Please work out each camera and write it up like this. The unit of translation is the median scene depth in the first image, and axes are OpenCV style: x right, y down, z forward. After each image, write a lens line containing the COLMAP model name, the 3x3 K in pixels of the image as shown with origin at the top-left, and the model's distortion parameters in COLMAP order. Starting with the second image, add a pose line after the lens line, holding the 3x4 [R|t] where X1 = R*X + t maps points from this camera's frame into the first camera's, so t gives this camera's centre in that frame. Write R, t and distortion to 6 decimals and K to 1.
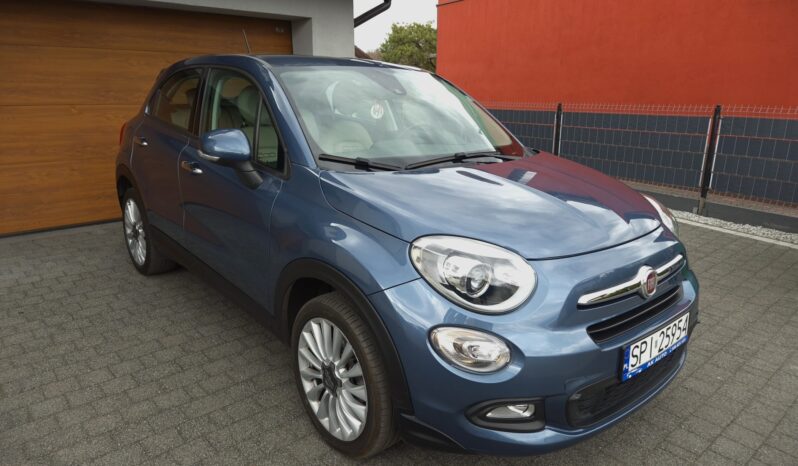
lens RADIAL K [[537.9, 0, 401.1], [0, 537.9, 236.4], [0, 0, 1]] dist [0.067394, -0.054923]
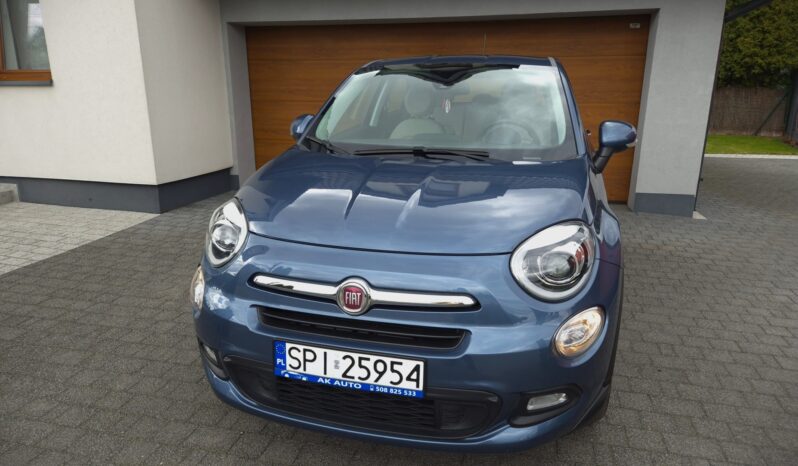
lens RADIAL K [[531.8, 0, 394.8], [0, 531.8, 230.2], [0, 0, 1]] dist [0.063705, -0.048944]
pose [[0.564475, 0.207547, -0.798932, 0.925762], [-0.220931, 0.970550, 0.096034, -0.094124], [0.795335, 0.122300, 0.593705, 0.421648]]
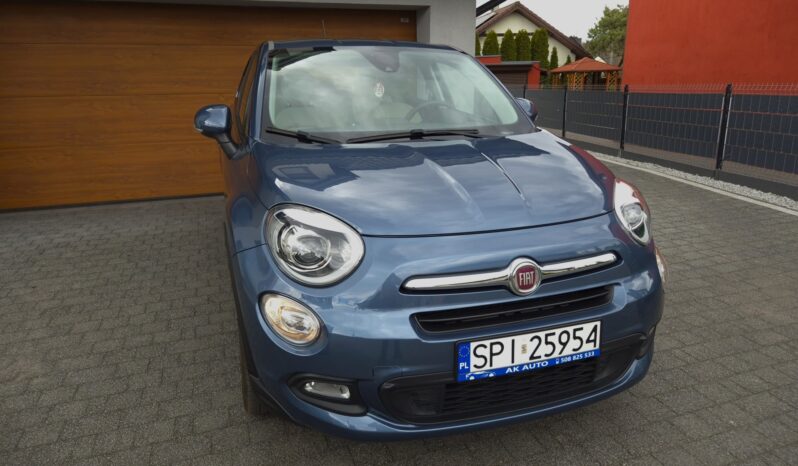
lens RADIAL K [[534.6, 0, 399.7], [0, 534.6, 224.4], [0, 0, 1]] dist [0.057163, -0.049488]
pose [[0.923824, 0.077477, -0.374895, 0.466234], [-0.079336, 0.996793, 0.010498, 0.006738], [0.374506, 0.020044, 0.927008, 0.109039]]
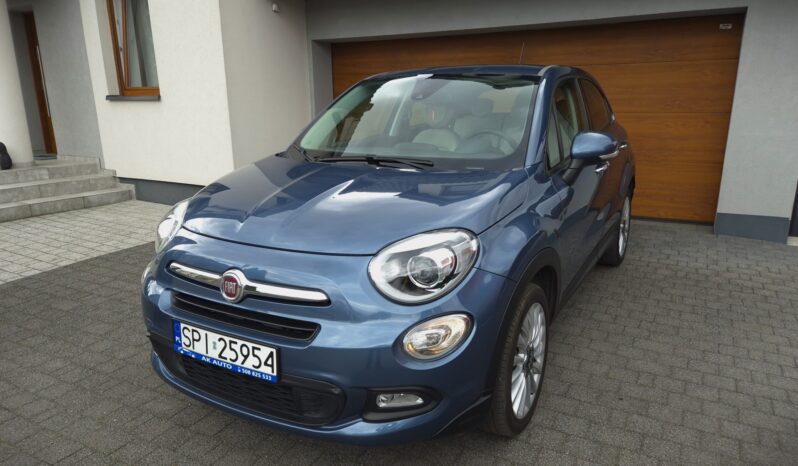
lens RADIAL K [[537.9, 0, 401.1], [0, 537.9, 236.4], [0, 0, 1]] dist [0.067394, -0.054923]
pose [[0.345779, 0.221118, -0.911890, 1.140077], [-0.243198, 0.959747, 0.140504, -0.169280], [0.906251, 0.173186, 0.385636, 0.706380]]
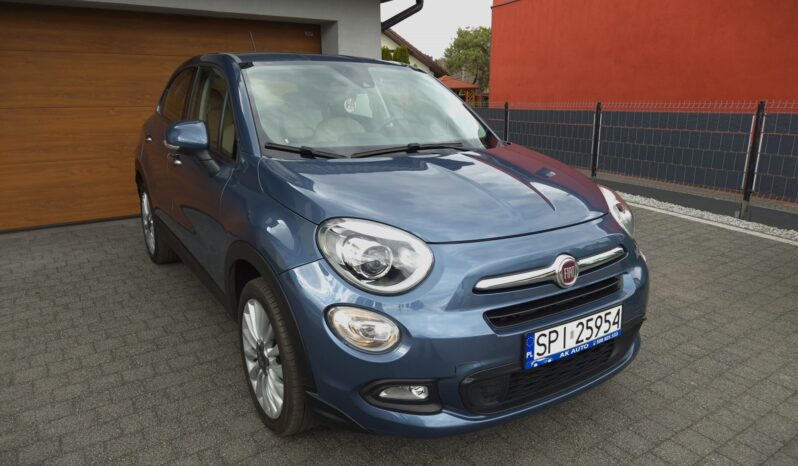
lens RADIAL K [[542.2, 0, 402.6], [0, 542.2, 237.6], [0, 0, 1]] dist [0.064167, -0.053569]
pose [[0.991829, 0.020204, -0.125965, 0.227140], [-0.021536, 0.999726, -0.009222, 0.031456], [0.125744, 0.011859, 0.991992, -0.005348]]
